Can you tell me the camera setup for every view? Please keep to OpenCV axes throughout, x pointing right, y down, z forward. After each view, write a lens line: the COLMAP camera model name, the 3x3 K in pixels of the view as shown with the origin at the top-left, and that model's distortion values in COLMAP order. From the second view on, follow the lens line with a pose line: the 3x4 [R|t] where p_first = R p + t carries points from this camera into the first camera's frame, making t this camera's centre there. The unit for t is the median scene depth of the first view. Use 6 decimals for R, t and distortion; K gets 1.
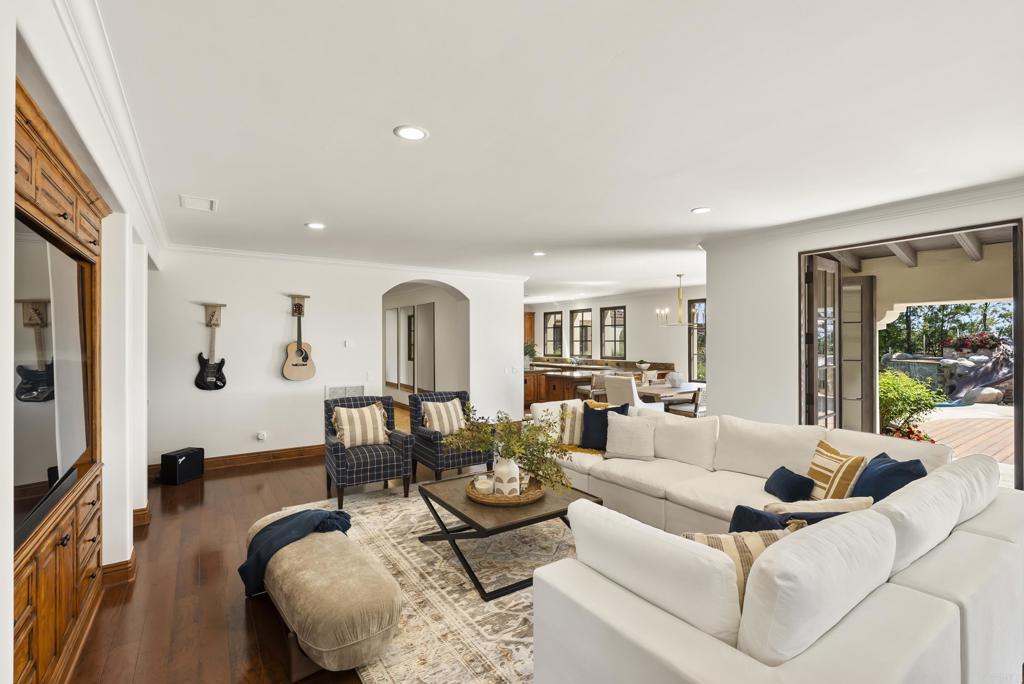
lens RADIAL K [[466.6, 0, 516.0], [0, 466.6, 338.8], [0, 0, 1]] dist [-0.000791, -0.000059]
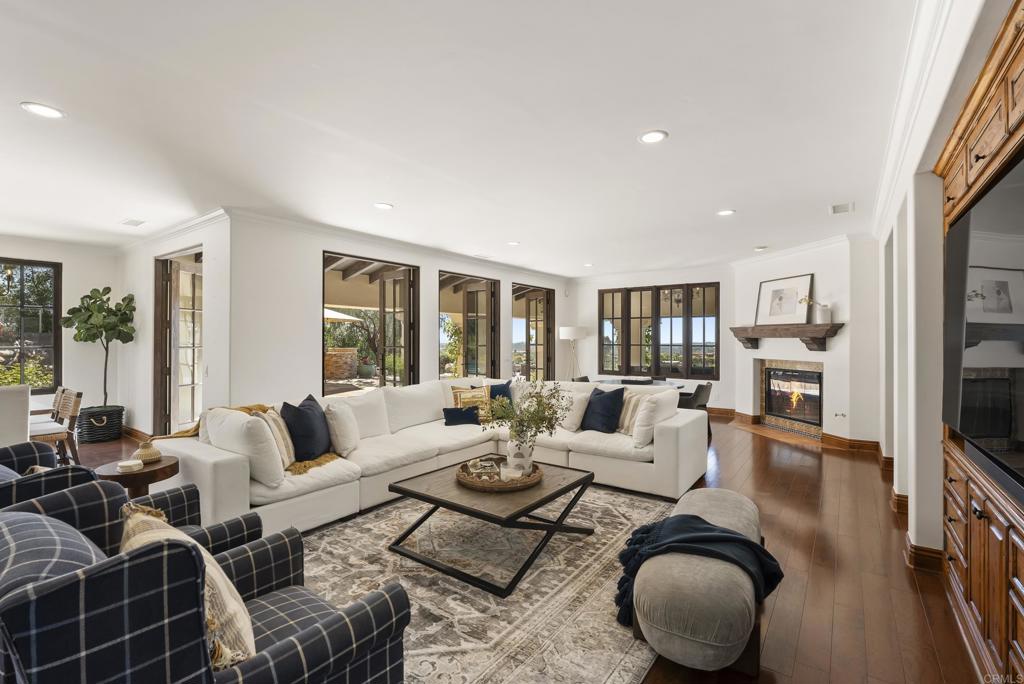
lens RADIAL K [[456.2, 0, 513.5], [0, 456.2, 332.7], [0, 0, 1]] dist [0.000071, 0.000434]
pose [[-0.330716, 0.013457, 0.943634, -0.264642], [0.000152, 0.999899, -0.014207, 0.016540], [-0.943730, -0.004555, -0.330685, 0.378604]]
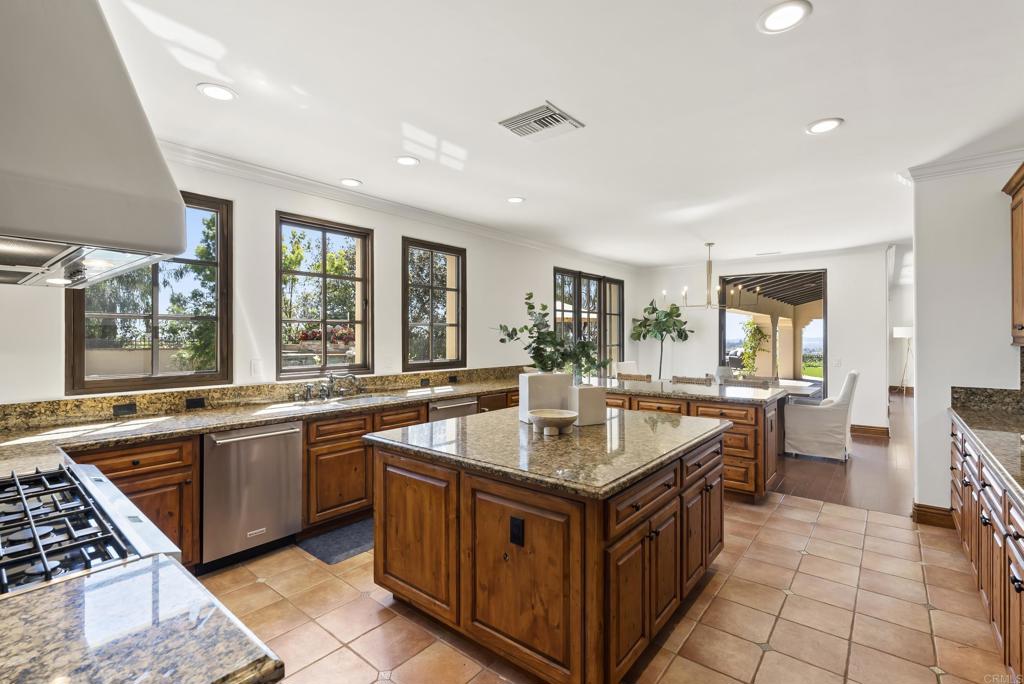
lens RADIAL K [[456.2, 0, 513.5], [0, 456.2, 332.7], [0, 0, 1]] dist [0.000071, 0.000434]
pose [[-0.276706, 0.021594, 0.960712, -0.210367], [0.008976, 0.999762, -0.019886, 0.020961], [-0.960913, 0.003120, -0.276834, 1.073444]]
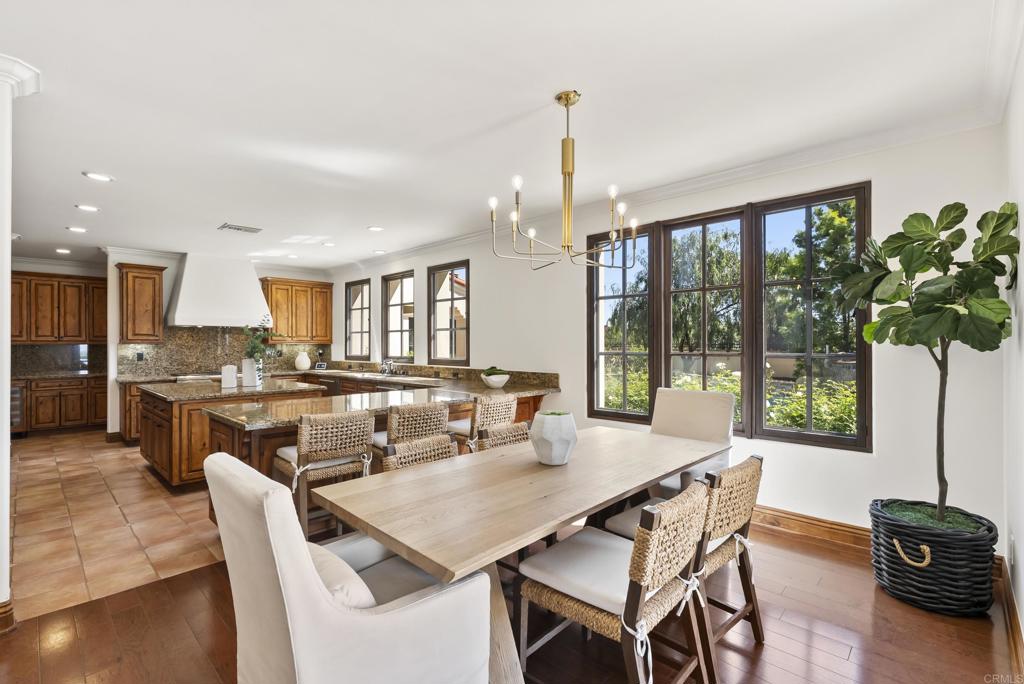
lens RADIAL K [[466.6, 0, 516.0], [0, 466.6, 338.8], [0, 0, 1]] dist [-0.000791, -0.000059]
pose [[0.977294, 0.000593, 0.211886, 0.176021], [0.000193, 0.999993, -0.003687, 0.017265], [-0.211887, 0.003644, 0.977287, 0.490392]]
